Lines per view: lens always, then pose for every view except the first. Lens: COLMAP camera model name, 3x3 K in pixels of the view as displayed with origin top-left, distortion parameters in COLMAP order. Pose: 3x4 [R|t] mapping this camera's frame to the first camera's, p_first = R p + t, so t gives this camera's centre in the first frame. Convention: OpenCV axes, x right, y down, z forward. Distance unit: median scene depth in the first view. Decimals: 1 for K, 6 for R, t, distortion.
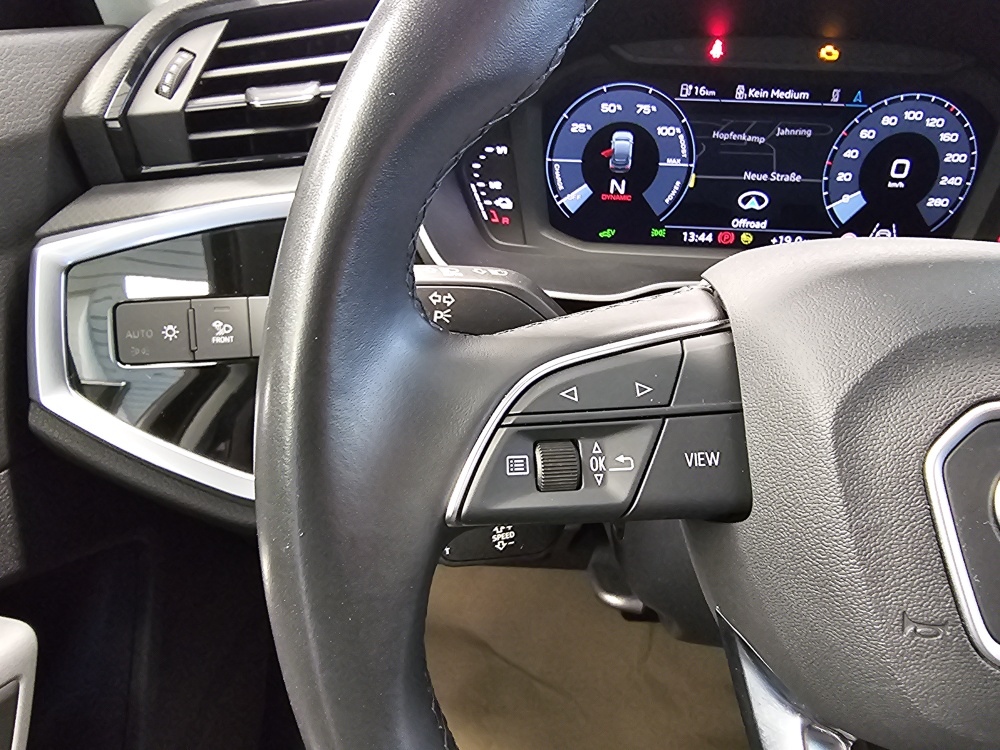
lens RADIAL K [[535.1, 0, 425.8], [0, 535.1, 328.5], [0, 0, 1]] dist [0.003283, -0.002525]
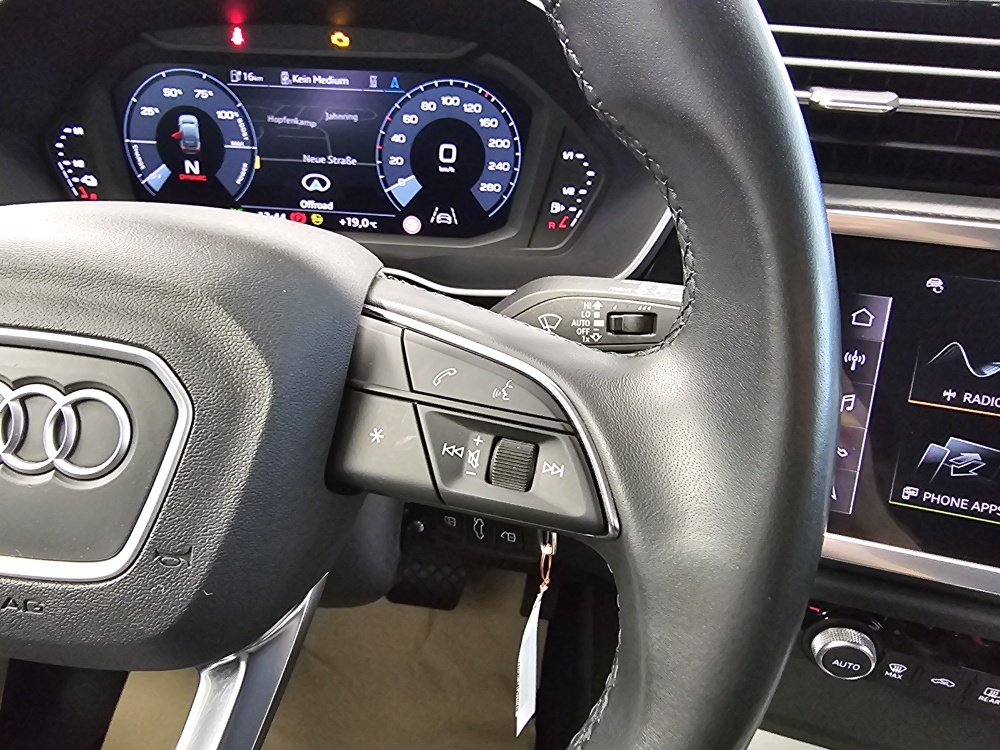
lens RADIAL K [[535.1, 0, 425.8], [0, 535.1, 328.5], [0, 0, 1]] dist [0.003283, -0.002525]
pose [[0.995567, 0.041126, -0.084589, 0.943024], [-0.041062, 0.999153, 0.002492, 0.034620], [0.084620, 0.000993, 0.996413, -0.021791]]
